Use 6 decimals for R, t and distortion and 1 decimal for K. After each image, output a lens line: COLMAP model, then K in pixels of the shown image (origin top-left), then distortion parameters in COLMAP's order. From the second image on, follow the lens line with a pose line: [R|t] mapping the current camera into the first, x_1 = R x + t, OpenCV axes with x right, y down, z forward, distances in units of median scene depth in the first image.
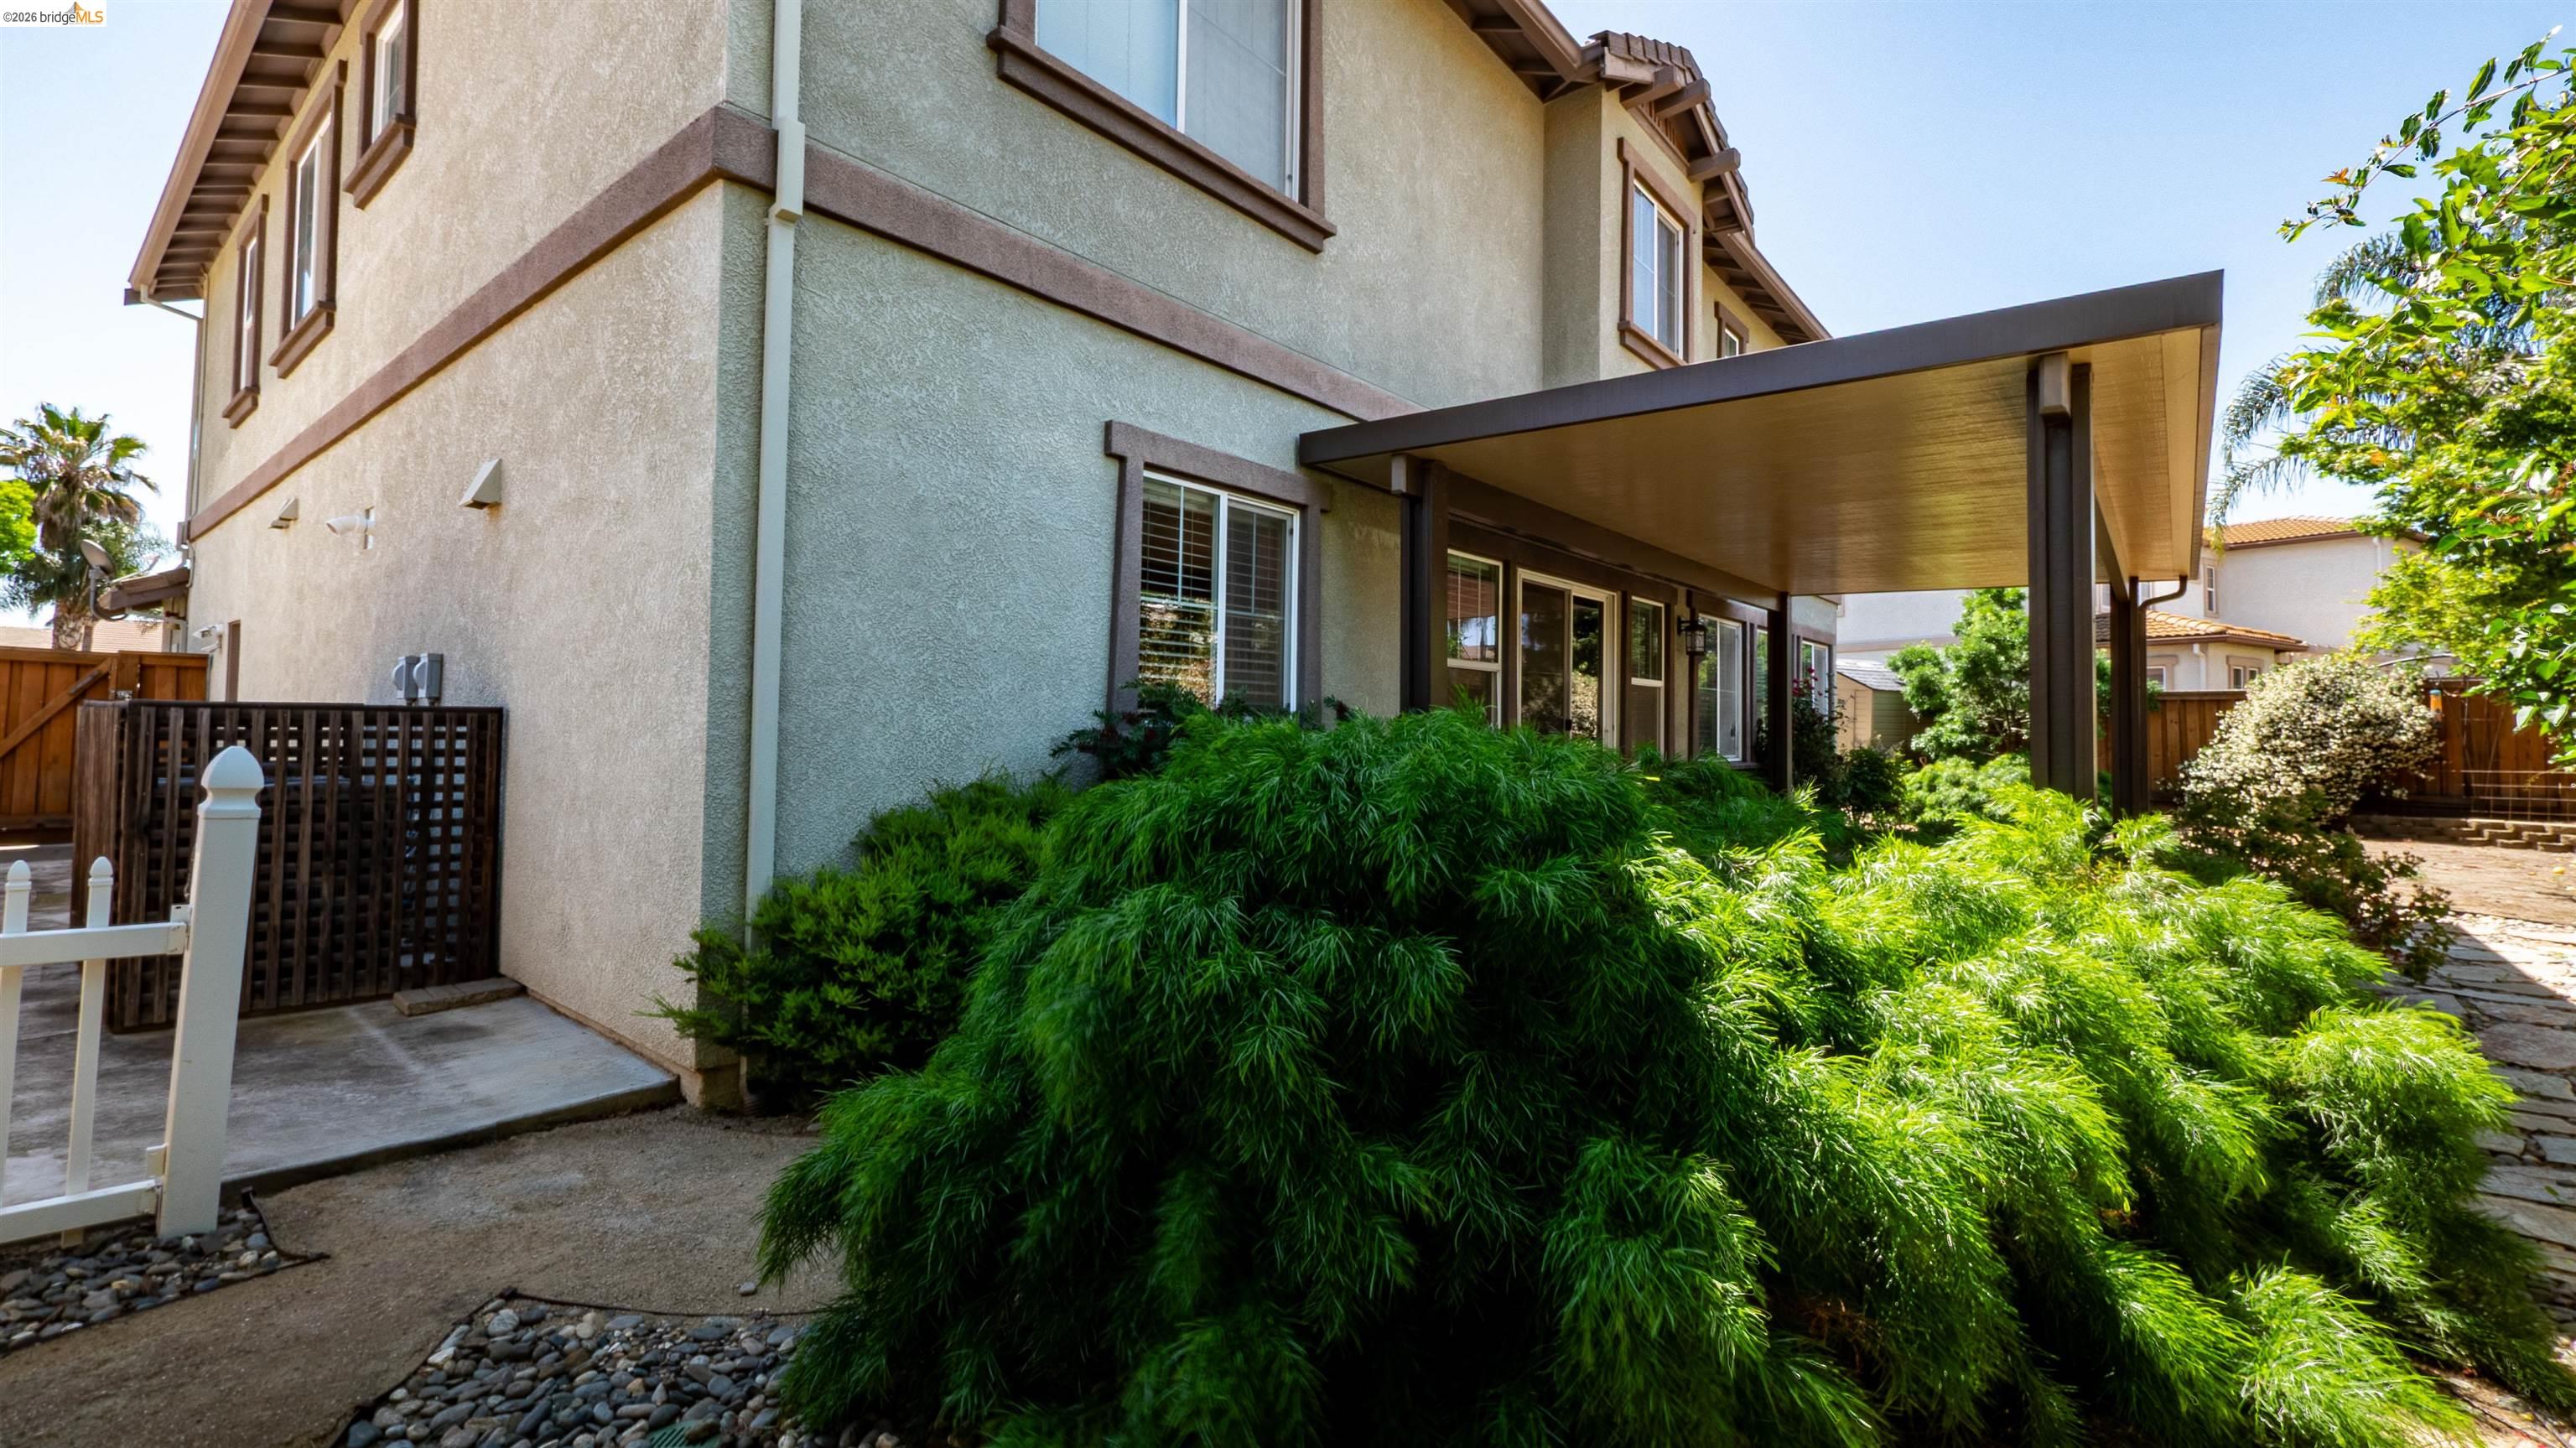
lens RADIAL K [[1095.7, 0, 1272.3], [0, 1095.7, 693.9], [0, 0, 1]] dist [-0.002390, -0.000250]
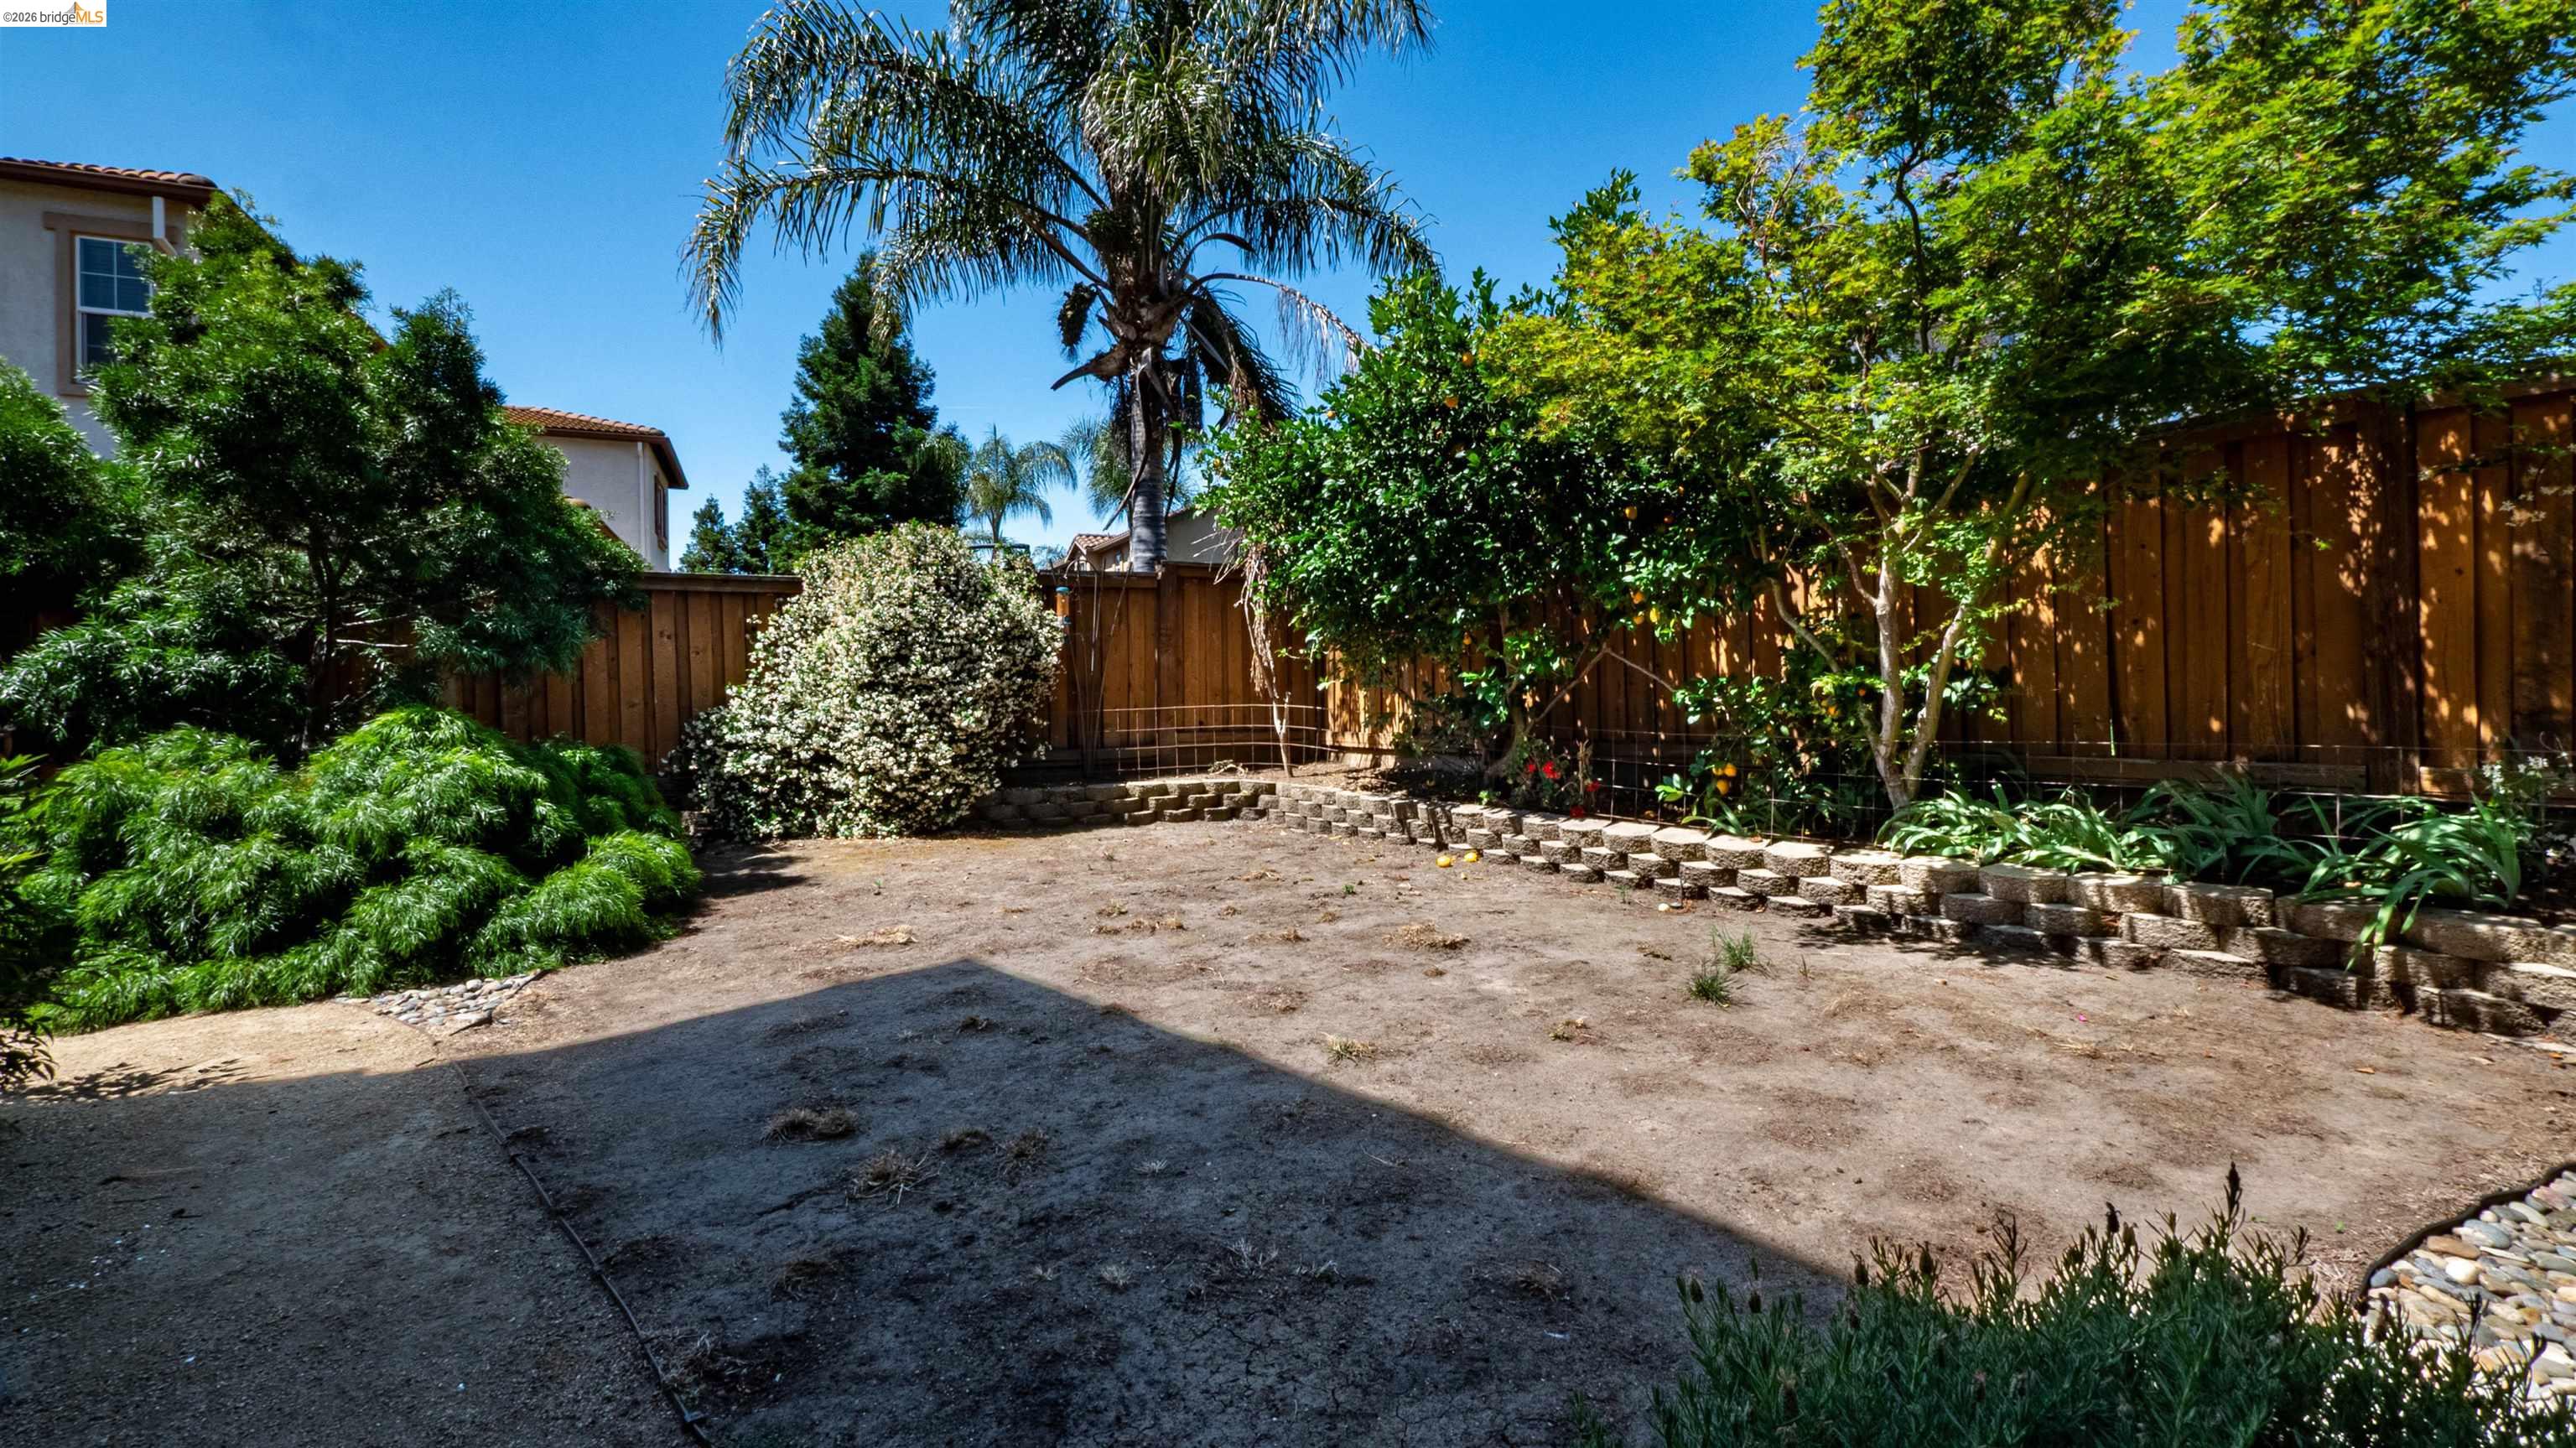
lens RADIAL K [[1095.7, 0, 1272.3], [0, 1095.7, 693.9], [0, 0, 1]] dist [-0.002390, -0.000250]
pose [[0.128861, -0.016313, 0.991528, 0.389396], [-0.013562, 0.999742, 0.018210, 0.040780], [-0.991570, -0.015793, 0.128607, 0.703580]]
